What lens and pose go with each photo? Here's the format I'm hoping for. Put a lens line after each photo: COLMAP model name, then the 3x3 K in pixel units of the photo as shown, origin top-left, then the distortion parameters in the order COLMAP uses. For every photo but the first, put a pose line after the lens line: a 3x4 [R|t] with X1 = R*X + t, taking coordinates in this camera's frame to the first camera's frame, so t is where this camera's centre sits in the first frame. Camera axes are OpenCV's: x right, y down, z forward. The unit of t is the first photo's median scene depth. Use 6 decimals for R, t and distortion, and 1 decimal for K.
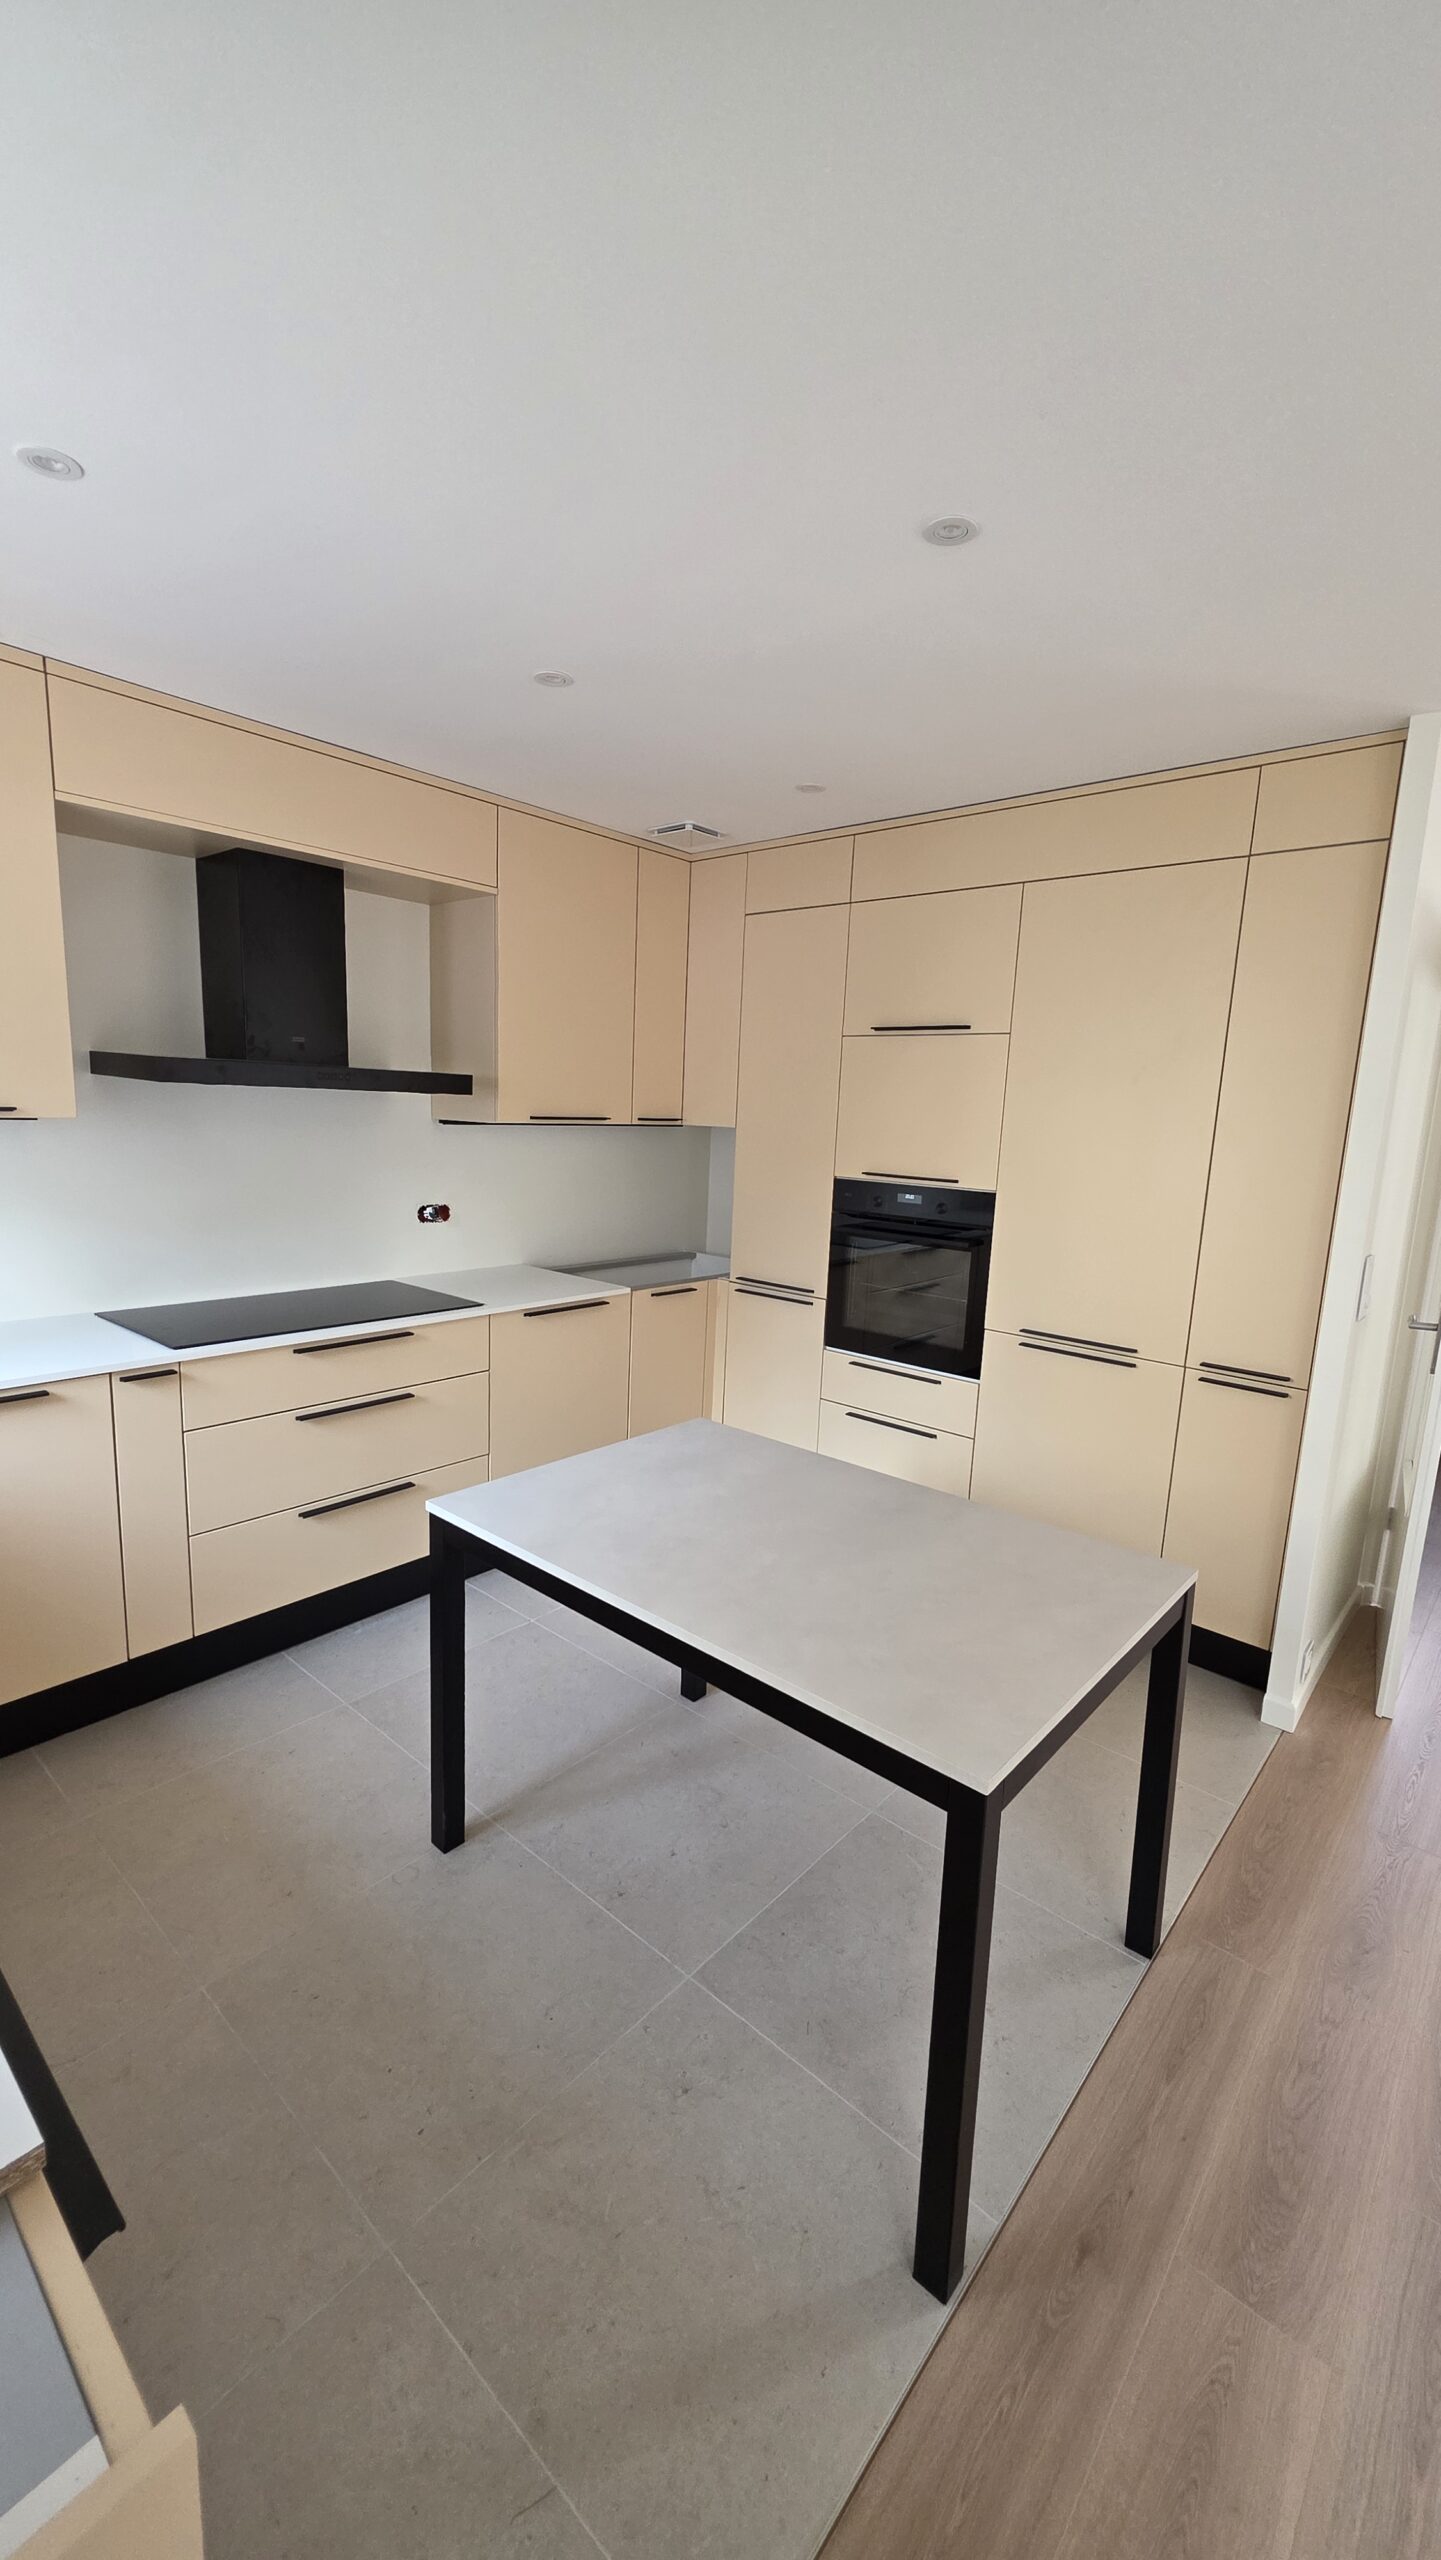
lens RADIAL K [[1029.0, 0, 714.4], [0, 1029.0, 1283.4], [0, 0, 1]] dist [-0.004427, 0.003038]
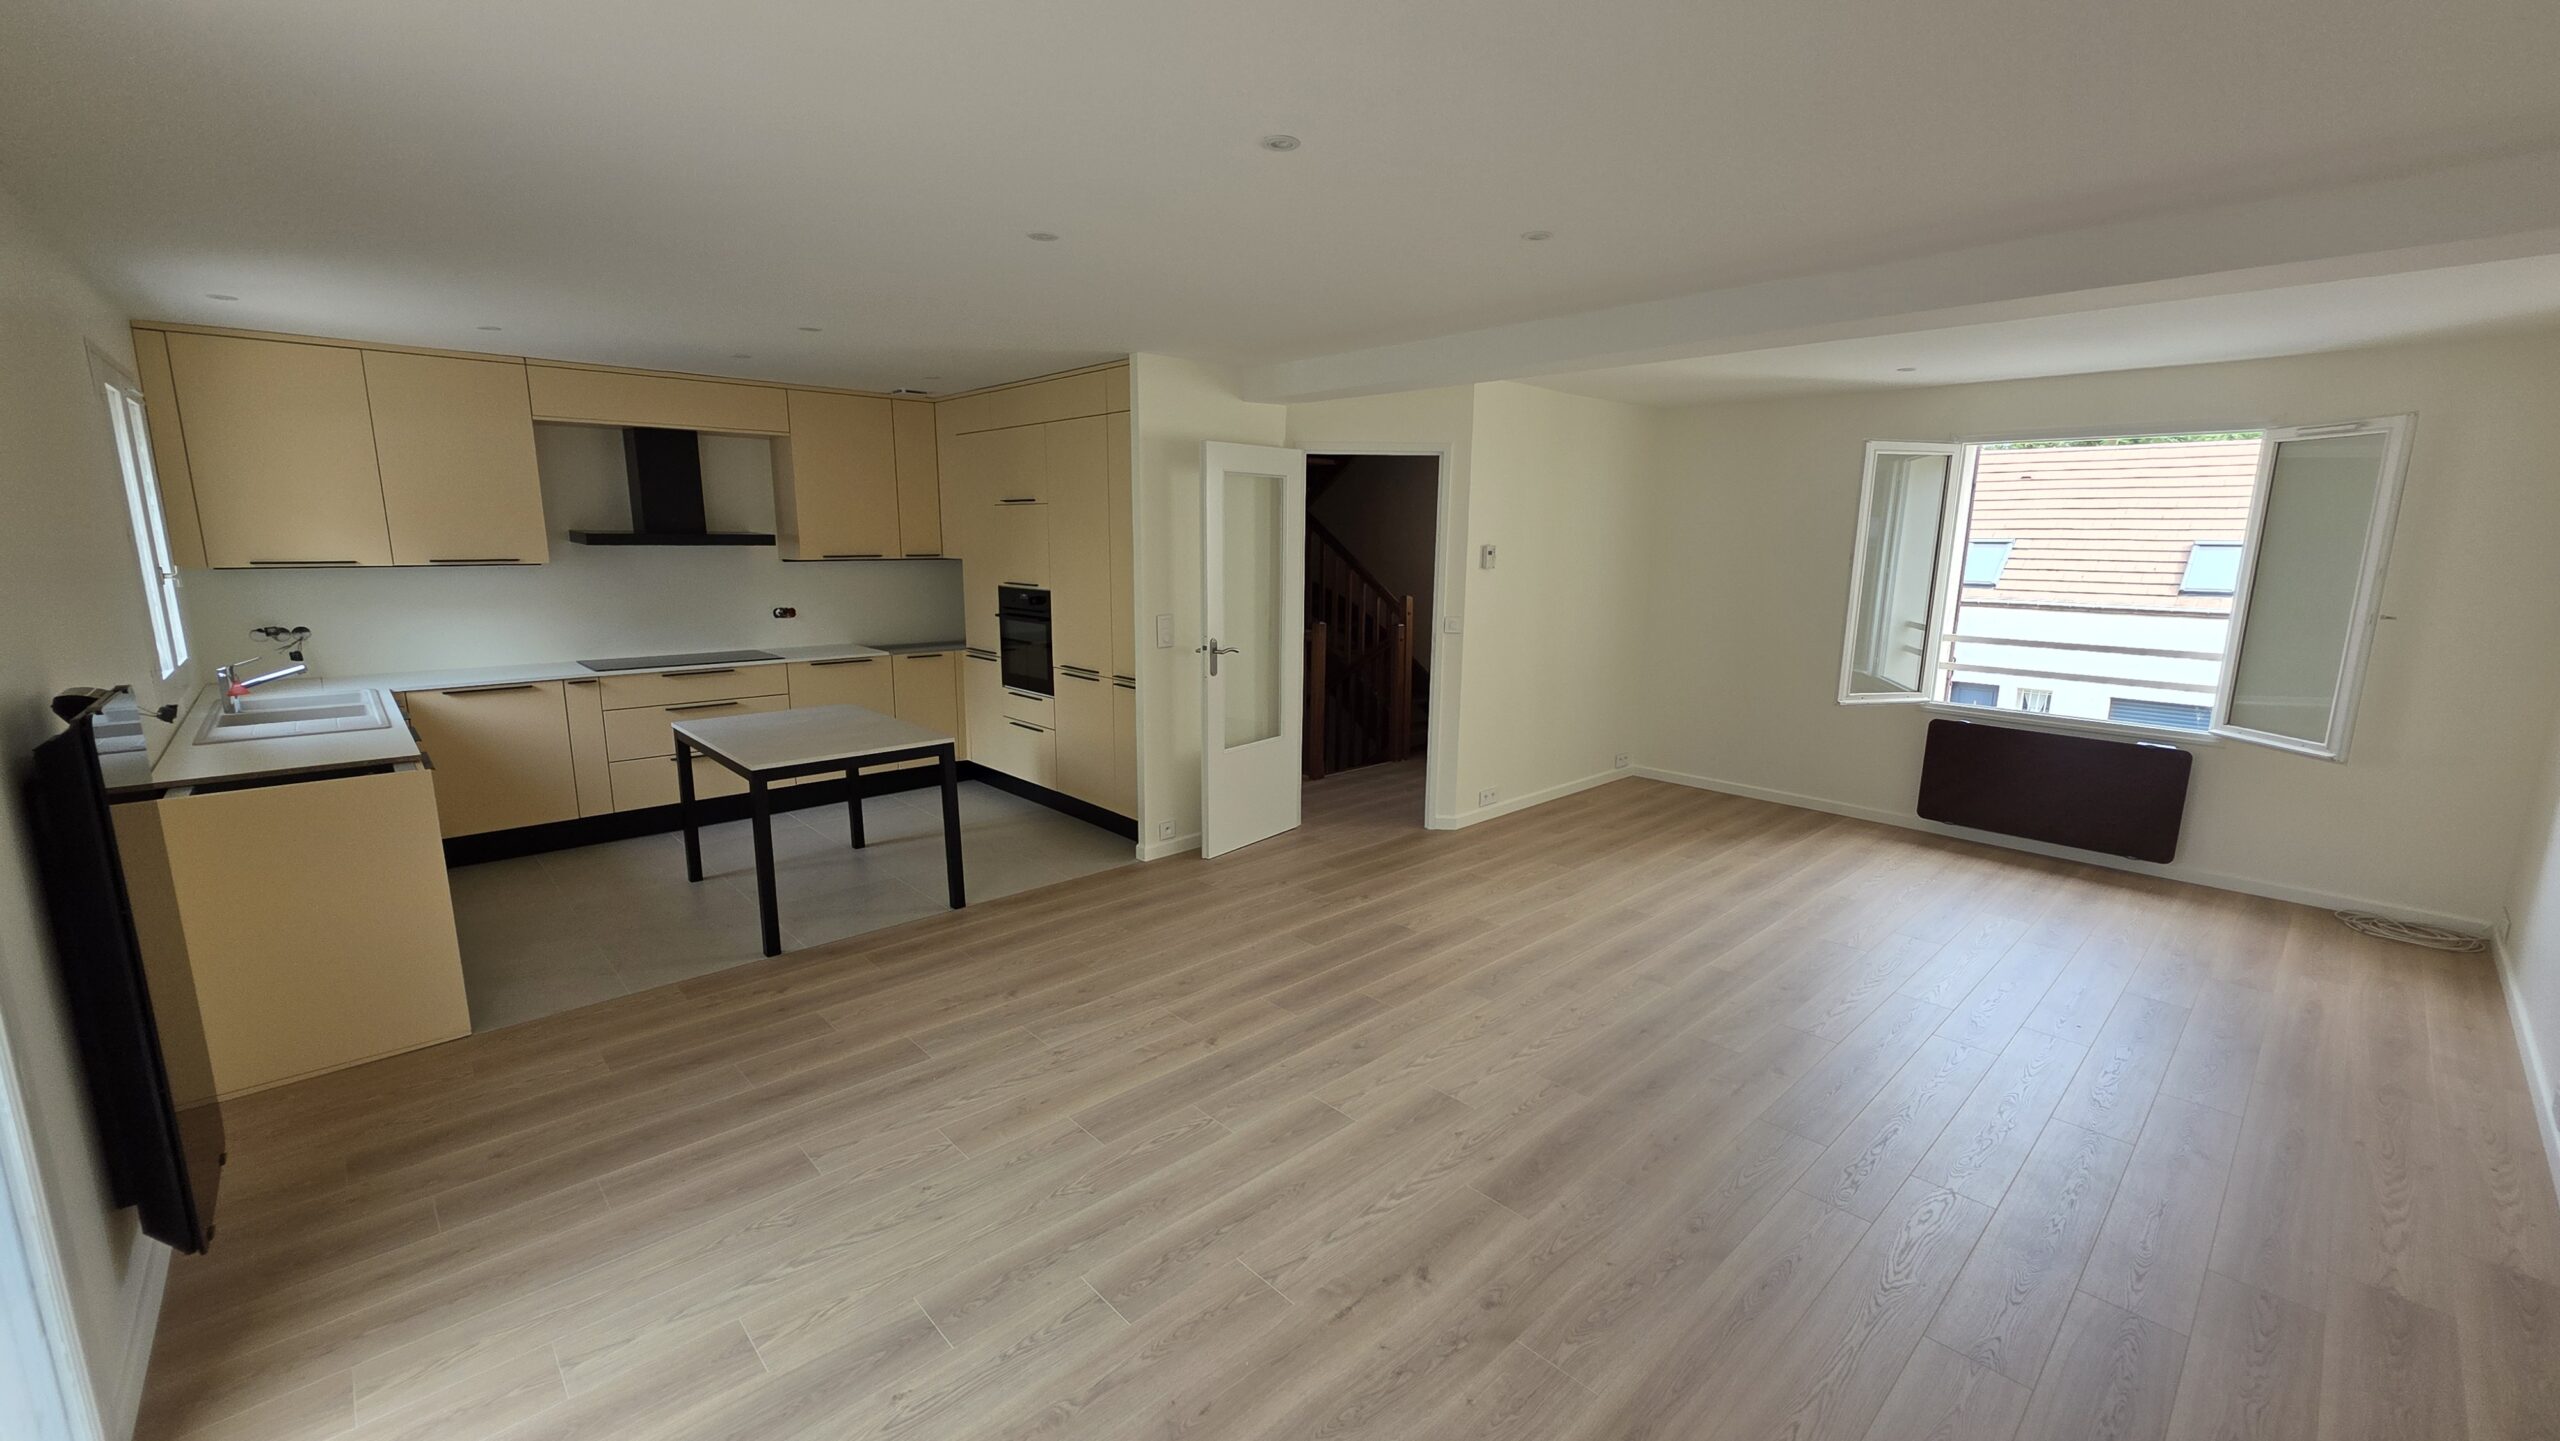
lens RADIAL K [[1029.0, 0, 1282.3], [0, 1029.0, 723.0], [0, 0, 1]] dist [-0.004427, 0.003038]
pose [[0.995398, -0.015344, -0.094594, 0.819645], [0.015793, 0.999867, 0.003997, 0.140009], [0.094521, -0.005473, 0.995508, -0.740092]]
